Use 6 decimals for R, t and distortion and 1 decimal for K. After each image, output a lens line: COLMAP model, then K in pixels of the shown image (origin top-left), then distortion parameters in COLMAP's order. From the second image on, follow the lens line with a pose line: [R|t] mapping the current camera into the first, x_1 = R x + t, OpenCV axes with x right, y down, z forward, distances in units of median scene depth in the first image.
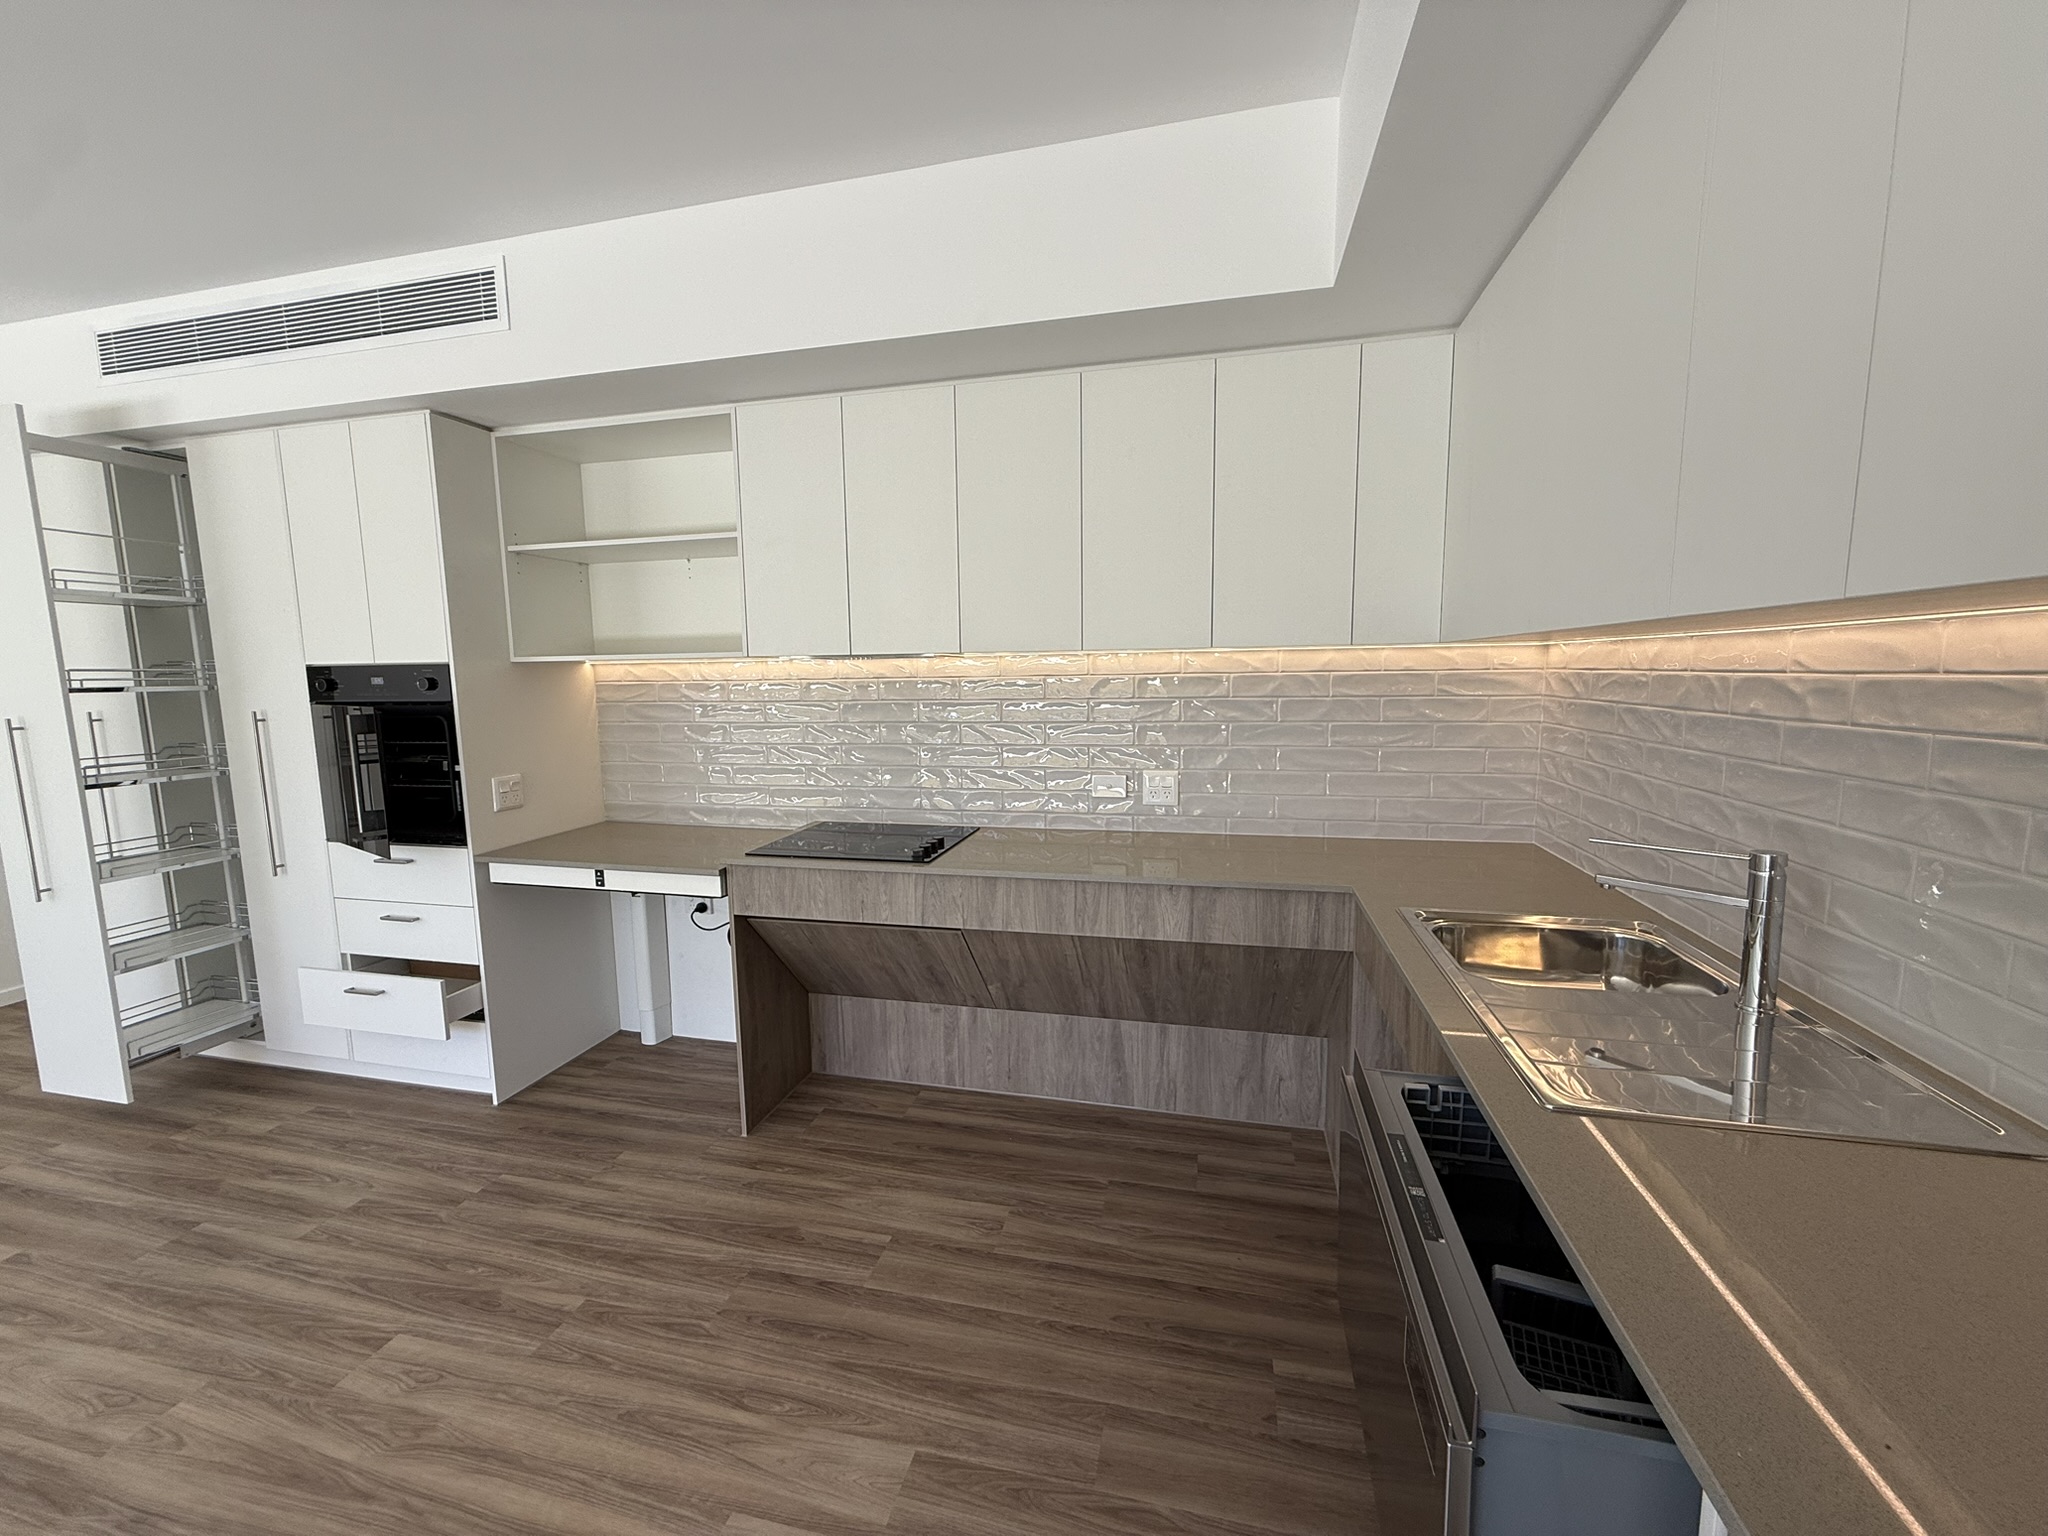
lens RADIAL K [[816.8, 0, 1024.0], [0, 816.8, 768.0], [0, 0, 1]] dist [0.003422, -0.000079]
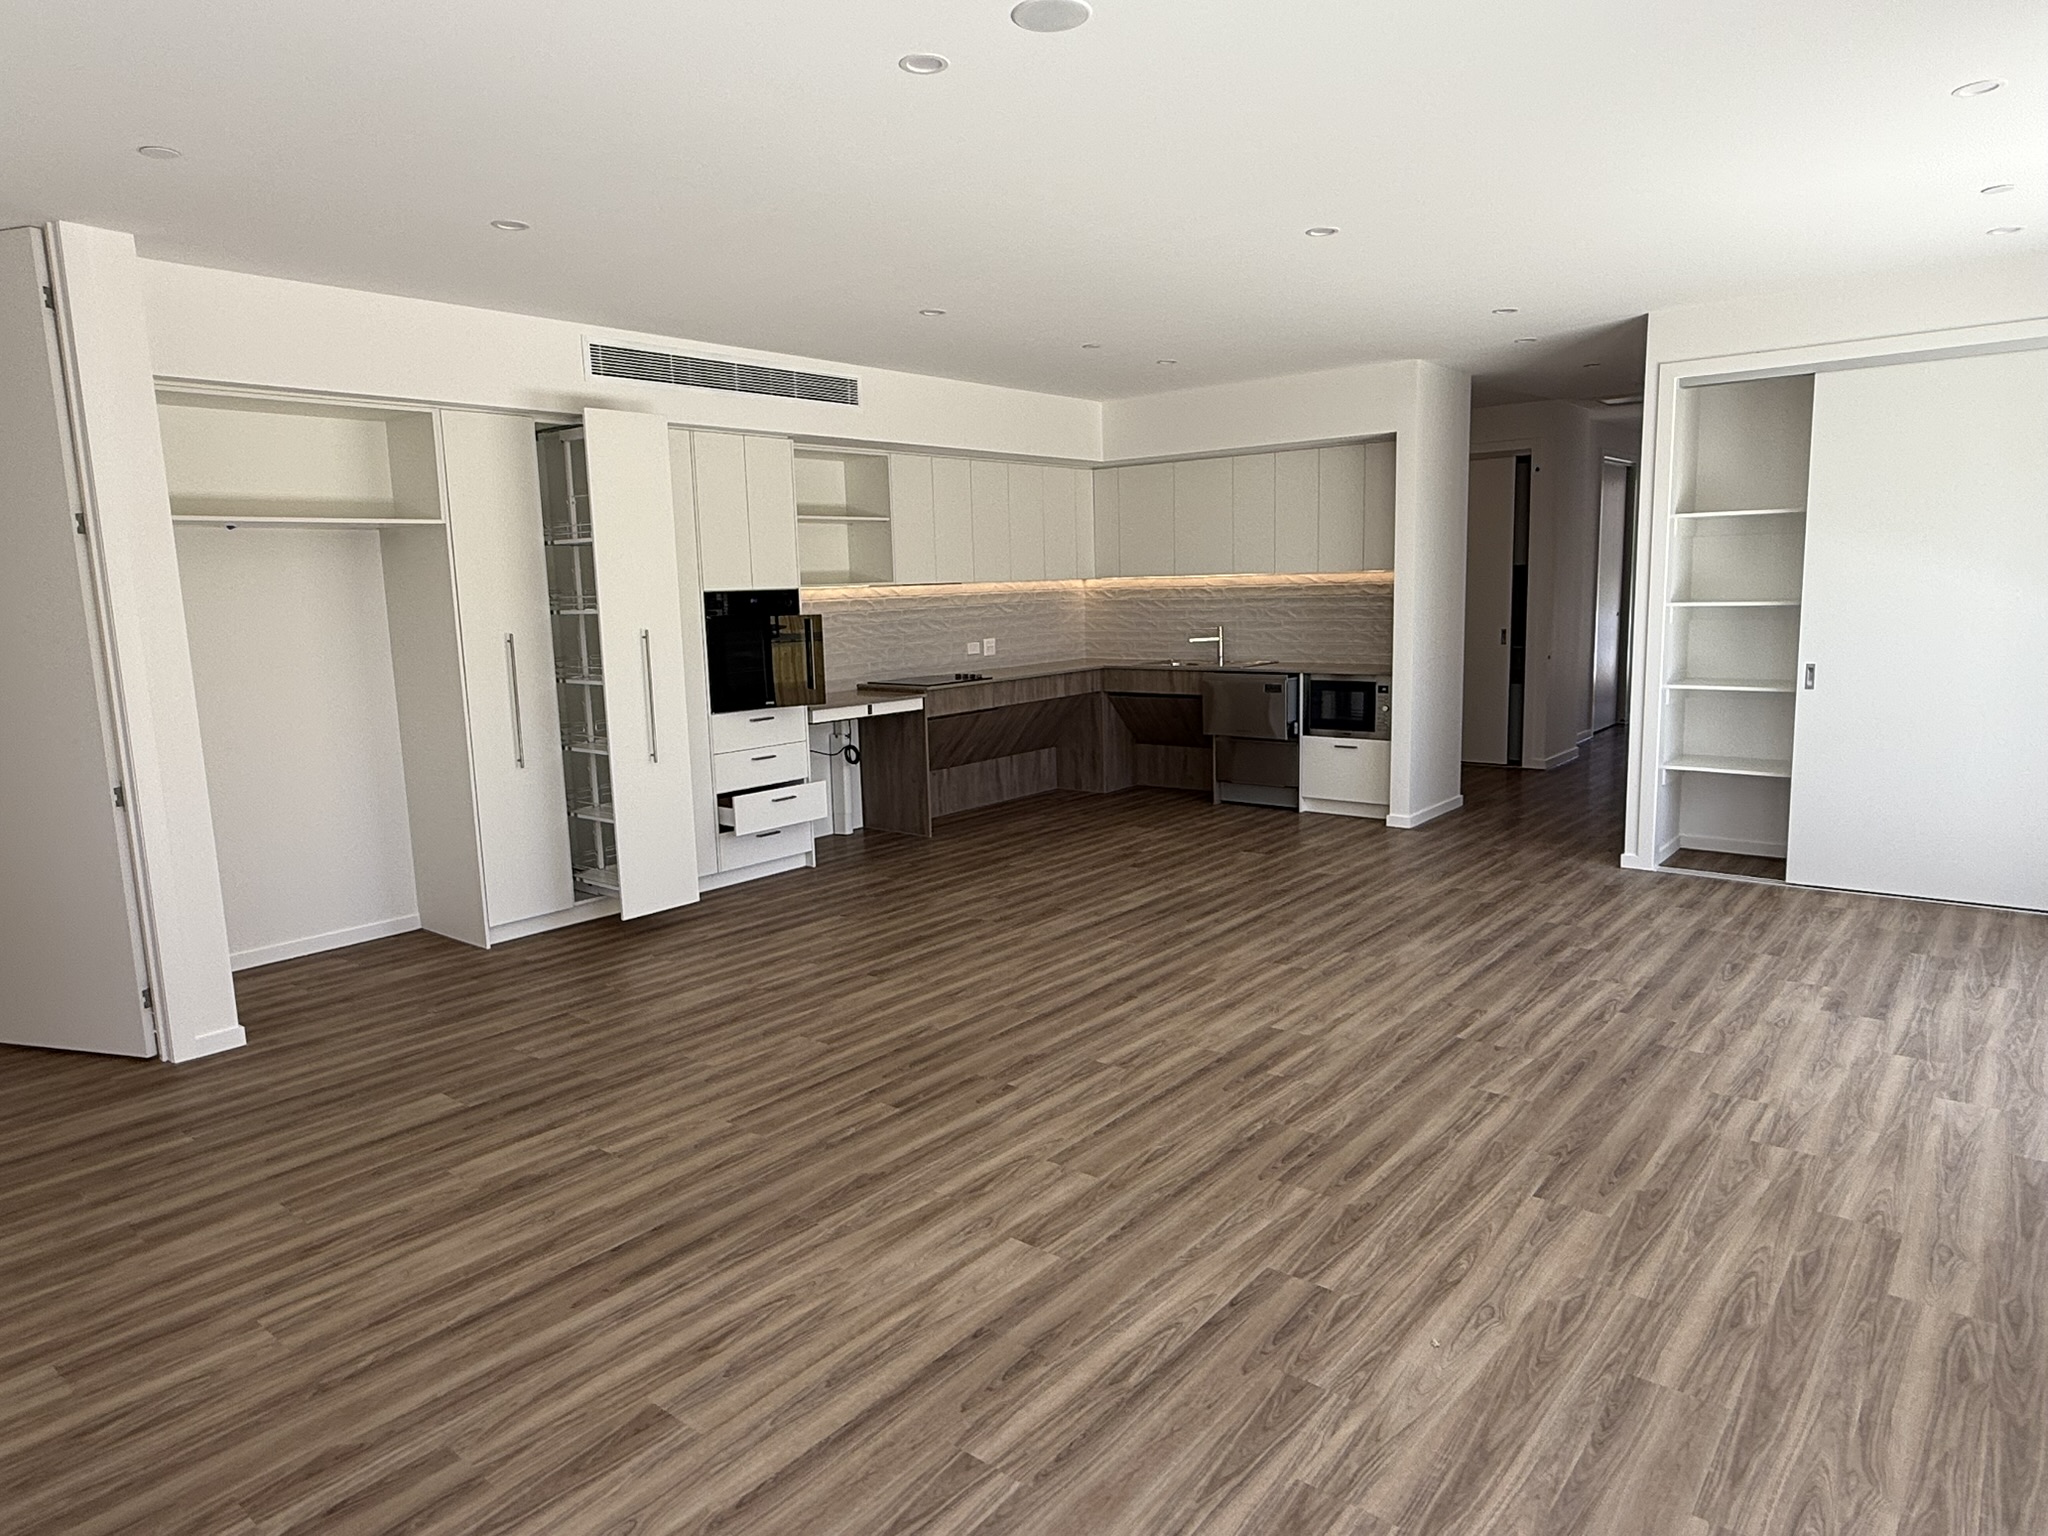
lens RADIAL K [[1267.1, 0, 1024.0], [0, 1267.1, 768.0], [0, 0, 1]] dist [-0.000825, -0.000085]
pose [[0.426839, -0.130946, 0.894797, -2.750082], [0.129980, 0.988071, 0.082592, 0.073682], [-0.894938, 0.081052, 0.438767, -0.478417]]
